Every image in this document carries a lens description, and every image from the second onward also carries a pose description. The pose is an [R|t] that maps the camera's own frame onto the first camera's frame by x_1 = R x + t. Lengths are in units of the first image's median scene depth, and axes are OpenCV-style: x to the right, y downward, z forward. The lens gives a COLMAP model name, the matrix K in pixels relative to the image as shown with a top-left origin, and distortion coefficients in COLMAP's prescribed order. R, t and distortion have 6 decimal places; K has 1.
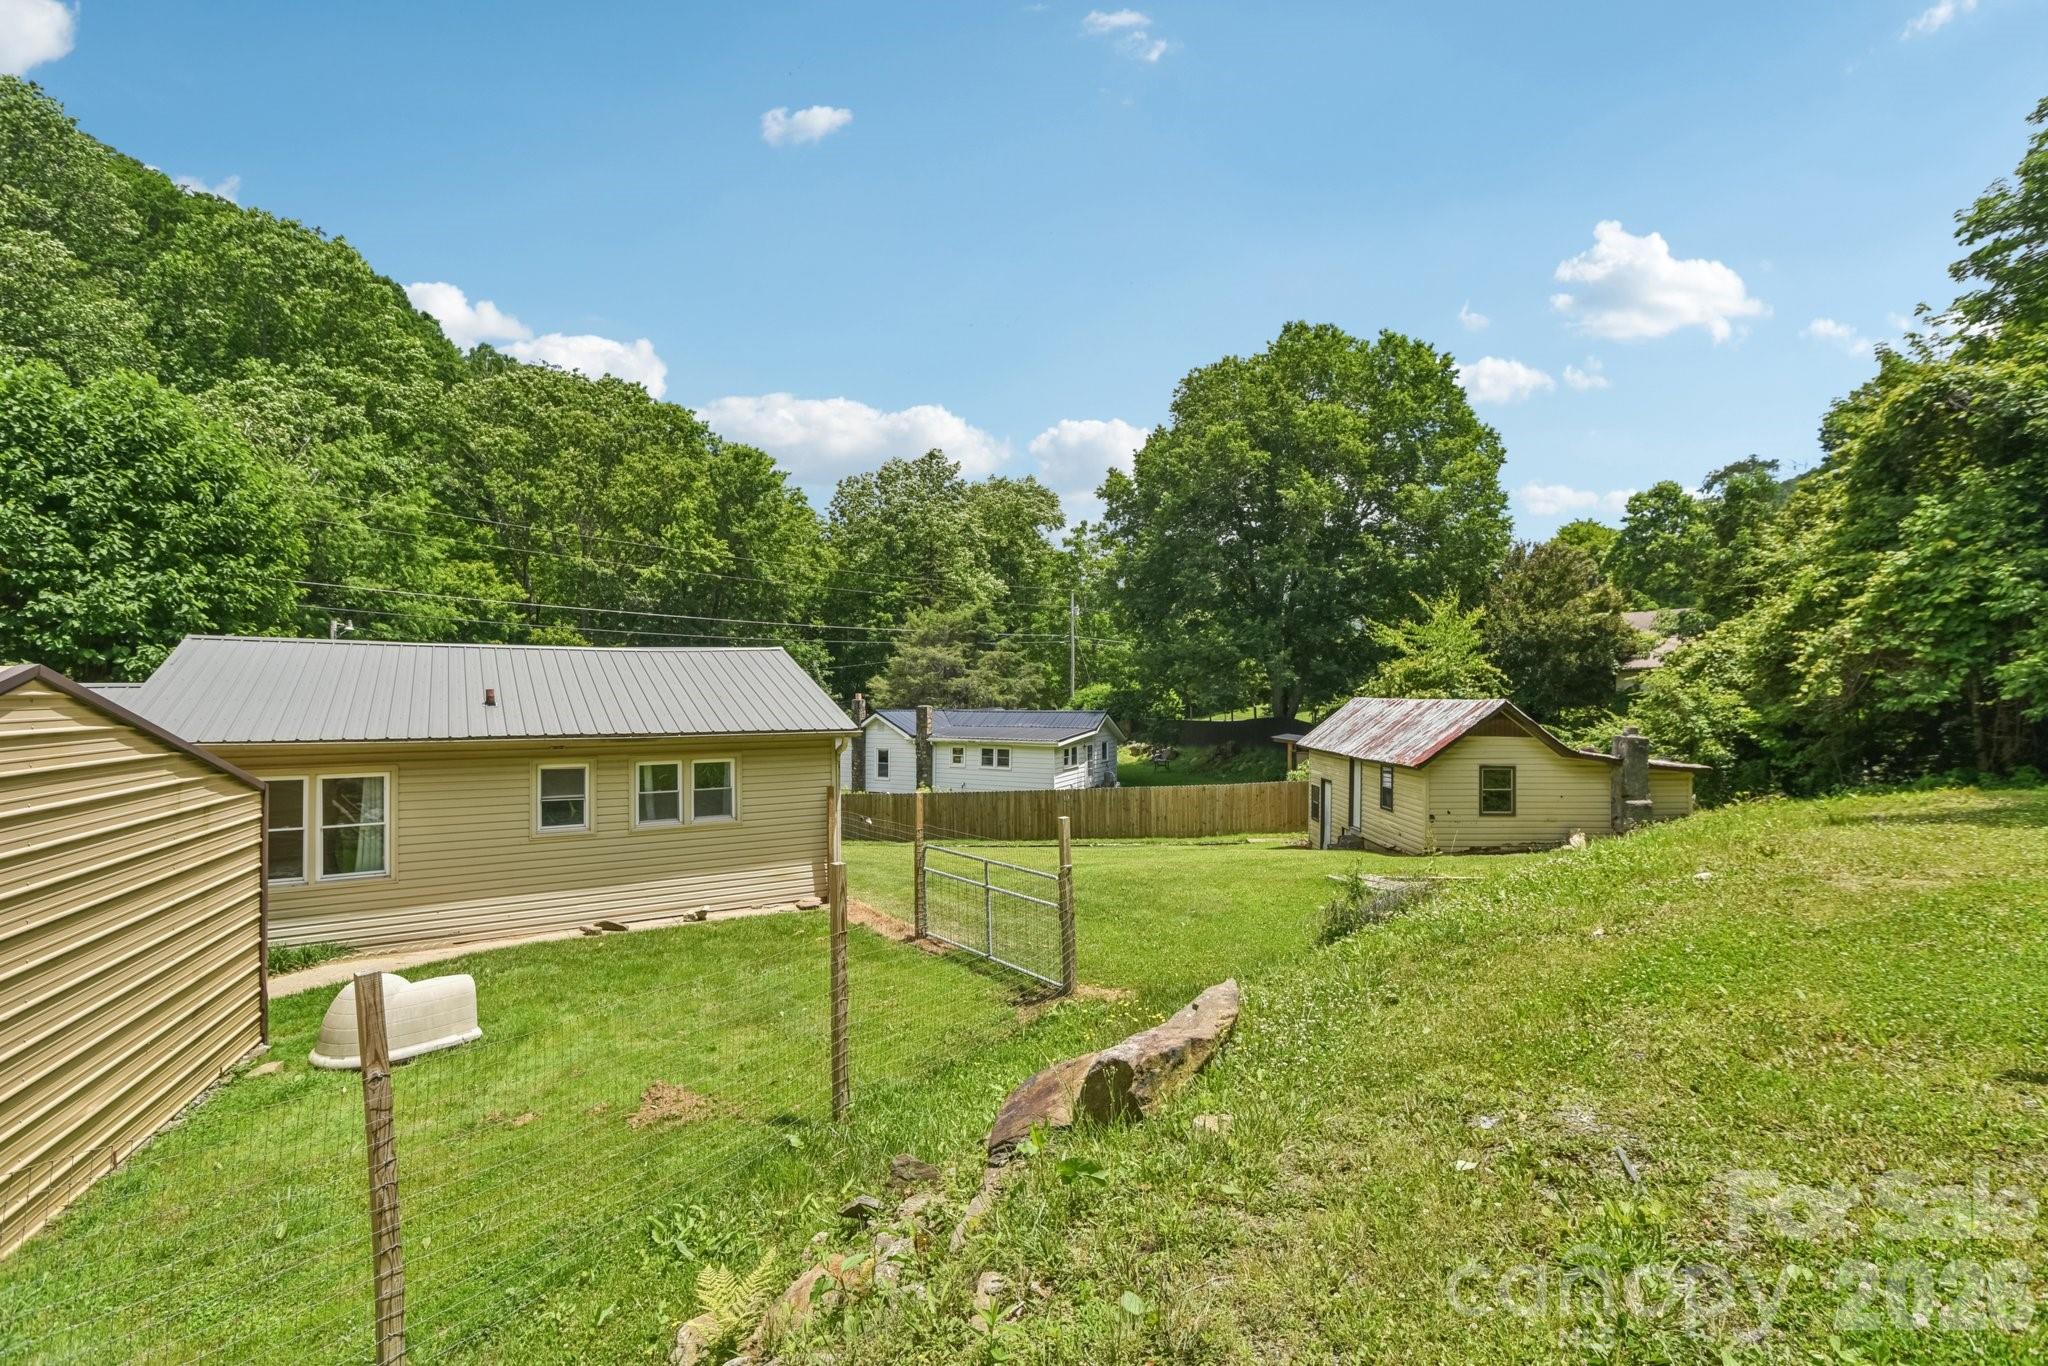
lens RADIAL K [[923.8, 0, 1029.5], [0, 923.8, 675.3], [0, 0, 1]] dist [-0.017683, 0.000253]
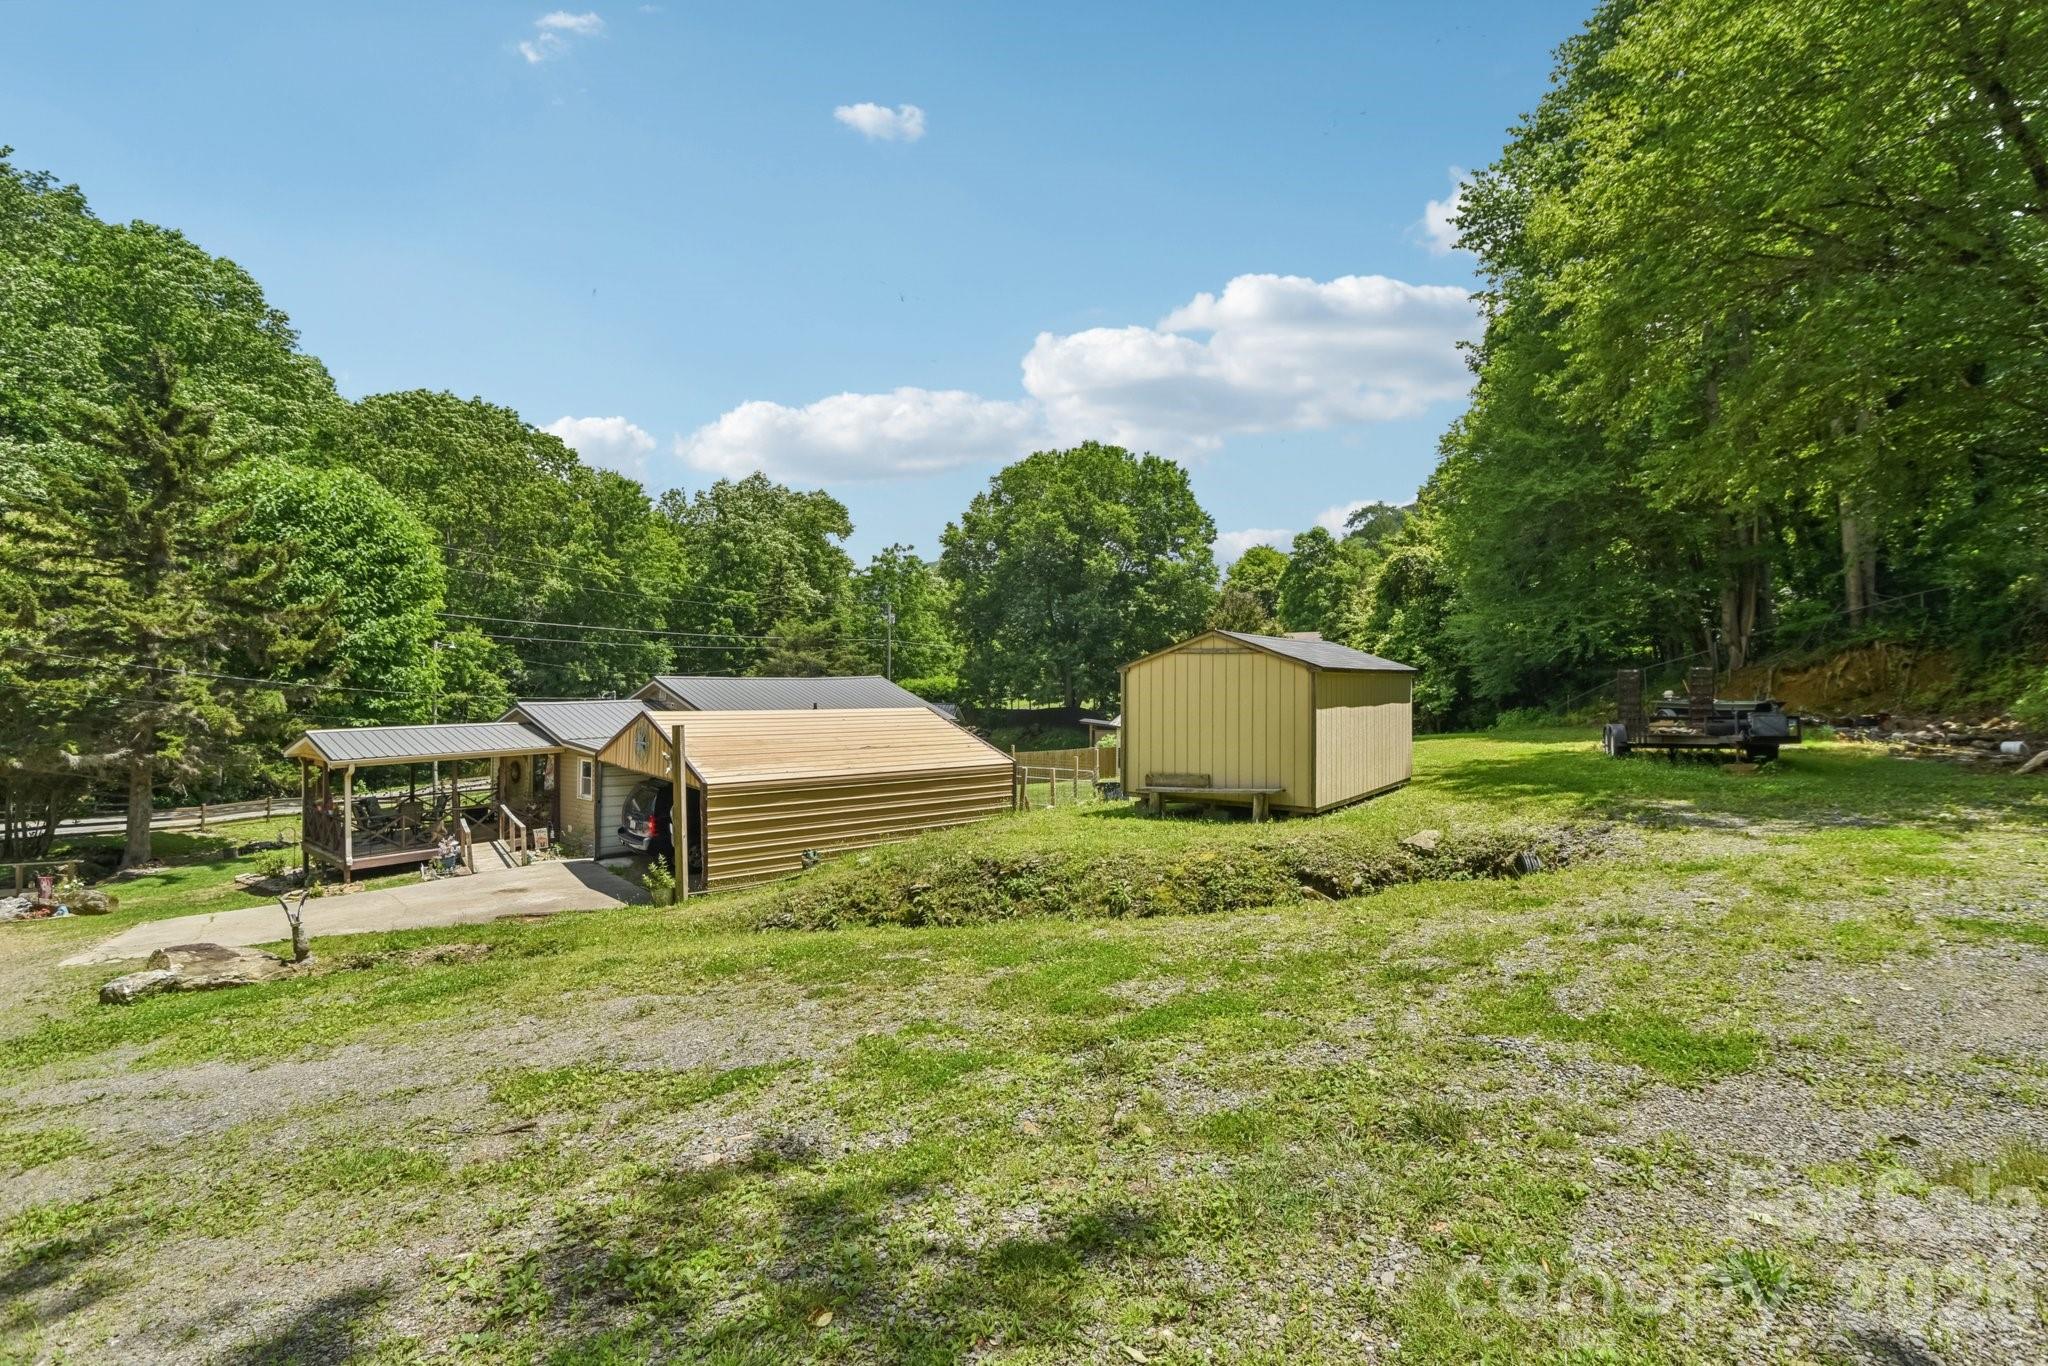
lens RADIAL K [[923.8, 0, 1019.4], [0, 923.8, 682.6], [0, 0, 1]] dist [-0.017683, 0.000253]
pose [[0.959534, 0.001726, 0.281586, -0.203654], [-0.008197, 0.999729, 0.021804, -0.022289], [-0.281472, -0.023230, 0.959288, -0.342989]]
